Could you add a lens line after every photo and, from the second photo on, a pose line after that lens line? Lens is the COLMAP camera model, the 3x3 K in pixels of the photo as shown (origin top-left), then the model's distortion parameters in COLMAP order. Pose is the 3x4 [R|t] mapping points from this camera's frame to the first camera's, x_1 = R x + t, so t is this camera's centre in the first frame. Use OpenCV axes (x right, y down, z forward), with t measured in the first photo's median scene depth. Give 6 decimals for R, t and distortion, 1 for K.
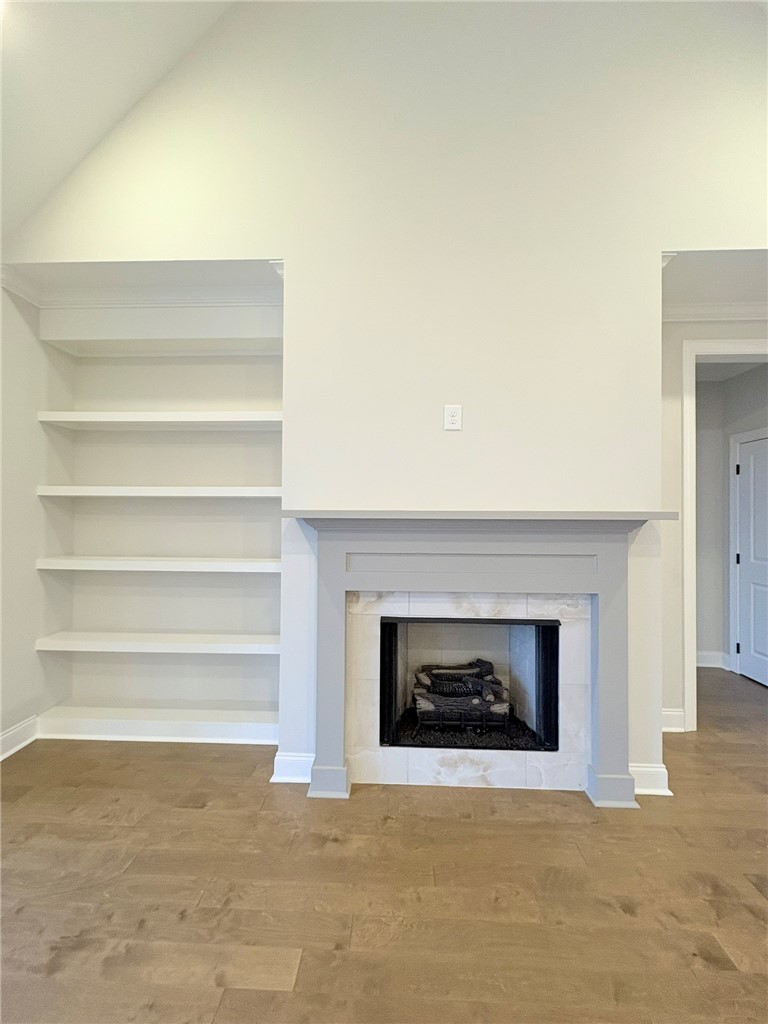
lens RADIAL K [[442.3, 0, 384.0], [0, 442.3, 512.0], [0, 0, 1]] dist [0.003379, 0.000341]
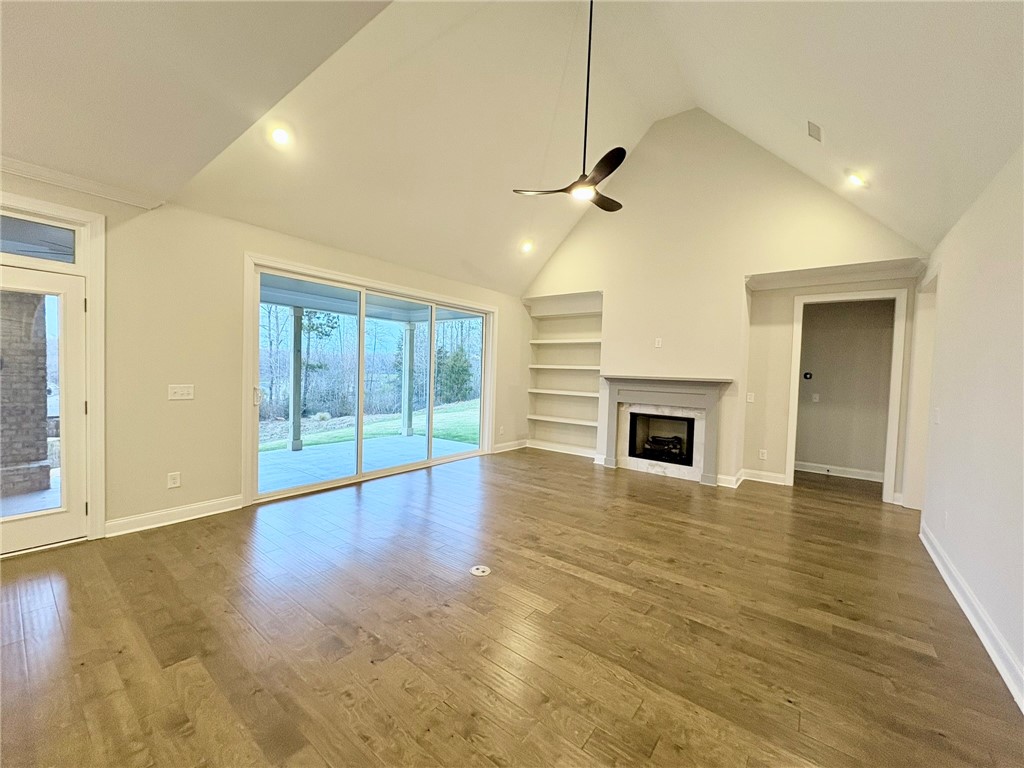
lens RADIAL K [[415.1, 0, 503.6], [0, 415.1, 385.9], [0, 0, 1]] dist [0.002264, 0.000119]
pose [[0.802003, 0.041253, -0.595894, 0.931816], [-0.022382, 0.998987, 0.039036, -0.021876], [0.596900, -0.017970, 0.802114, -1.655216]]
